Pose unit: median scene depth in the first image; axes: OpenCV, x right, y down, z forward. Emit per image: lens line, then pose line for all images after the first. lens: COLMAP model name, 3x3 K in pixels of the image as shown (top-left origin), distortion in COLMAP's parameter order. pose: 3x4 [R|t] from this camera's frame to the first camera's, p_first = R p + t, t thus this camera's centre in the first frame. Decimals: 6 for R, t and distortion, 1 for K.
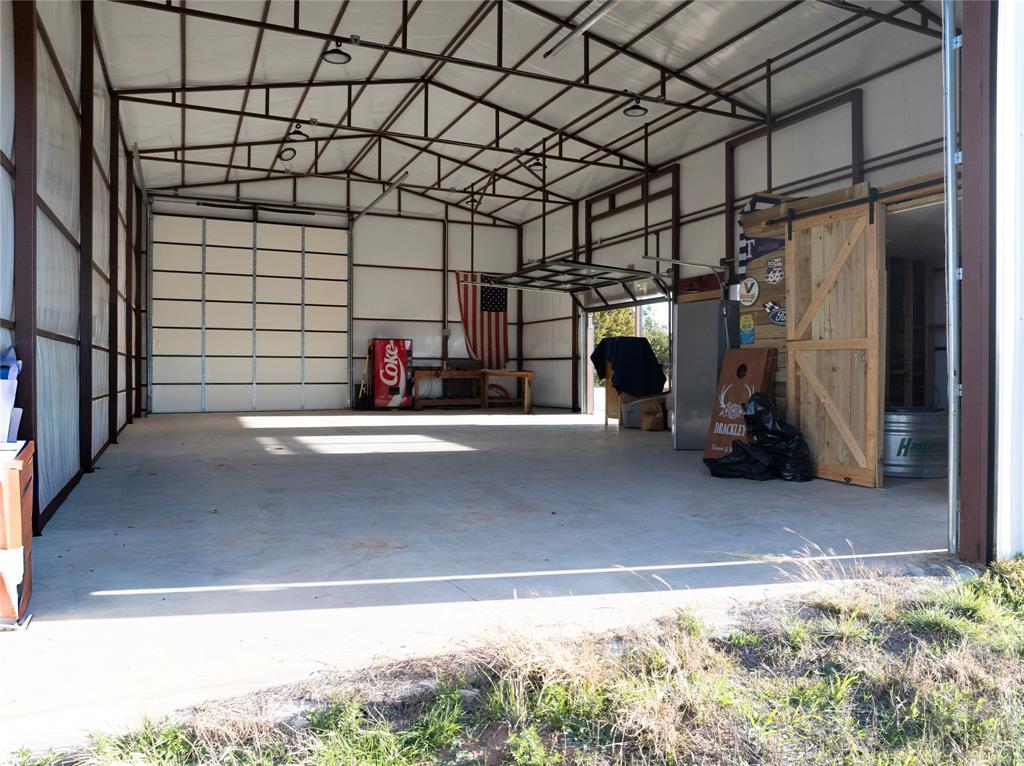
lens RADIAL K [[695.5, 0, 512.0], [0, 695.5, 383.0], [0, 0, 1]] dist [-0.030068, -0.003059]
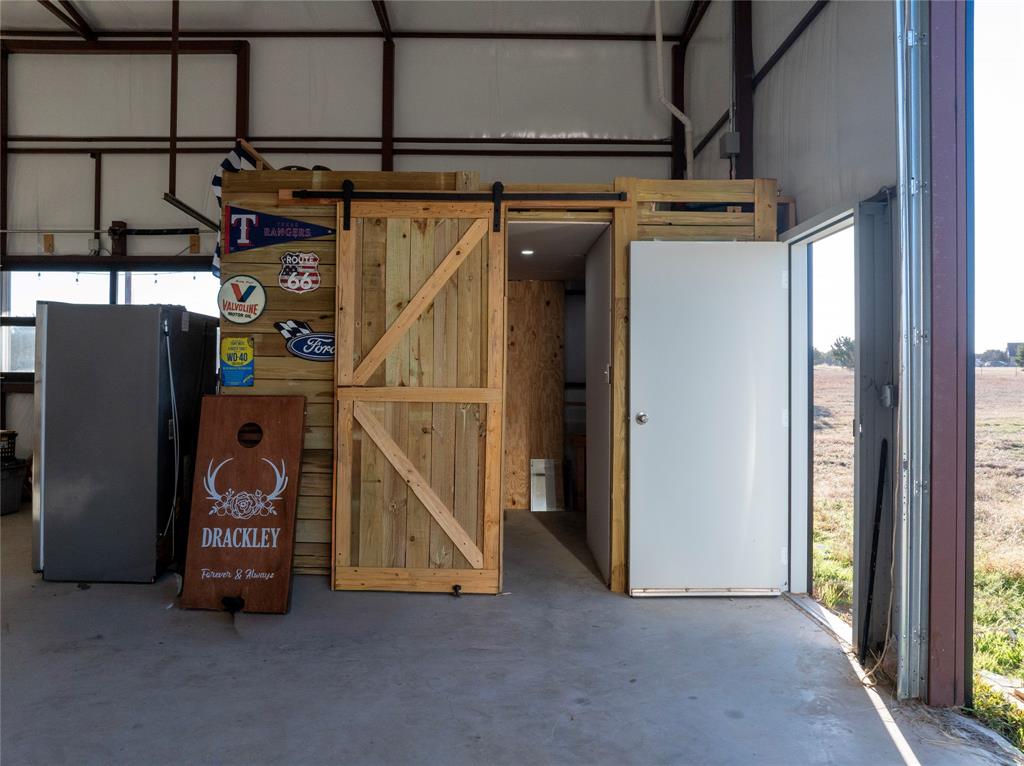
lens RADIAL K [[695.5, 0, 512.0], [0, 695.5, 383.0], [0, 0, 1]] dist [-0.030068, -0.003059]
pose [[0.405214, 0.004973, 0.914208, -0.126352], [0.014103, 0.999832, -0.011689, -0.055540], [-0.914113, 0.017629, 0.405076, 0.613120]]
